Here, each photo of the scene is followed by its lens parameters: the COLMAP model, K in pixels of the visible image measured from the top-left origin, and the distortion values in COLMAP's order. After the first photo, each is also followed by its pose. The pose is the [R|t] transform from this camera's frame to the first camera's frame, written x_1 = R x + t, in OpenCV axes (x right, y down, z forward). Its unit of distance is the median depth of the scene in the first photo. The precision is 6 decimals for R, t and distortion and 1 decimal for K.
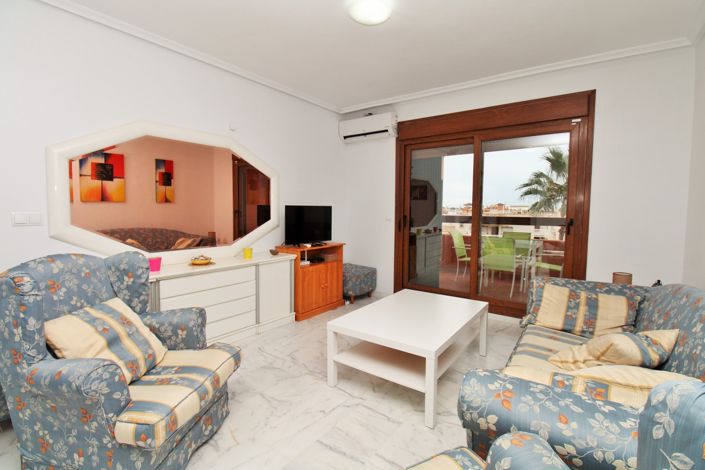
lens RADIAL K [[328.6, 0, 354.7], [0, 328.6, 230.5], [0, 0, 1]] dist [-0.021171, -0.000420]
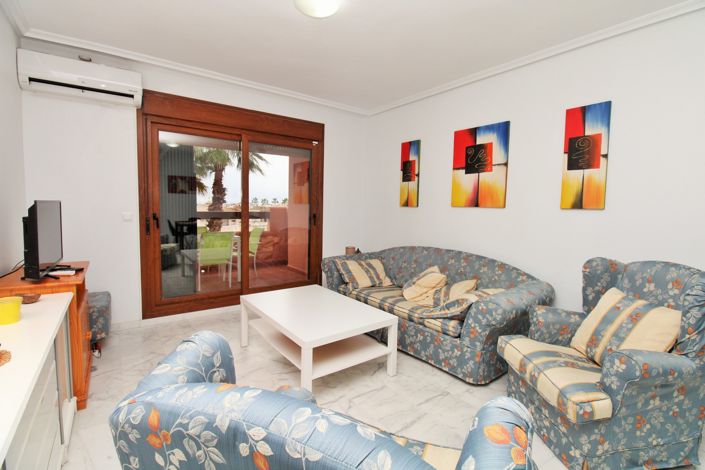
lens RADIAL K [[319.7, 0, 347.8], [0, 319.7, 231.7], [0, 0, 1]] dist [-0.027613, -0.000215]
pose [[0.312010, -0.071258, 0.947403, -0.498259], [0.039442, 0.997295, 0.062021, -0.031706], [-0.949260, 0.018016, 0.313976, 0.377083]]
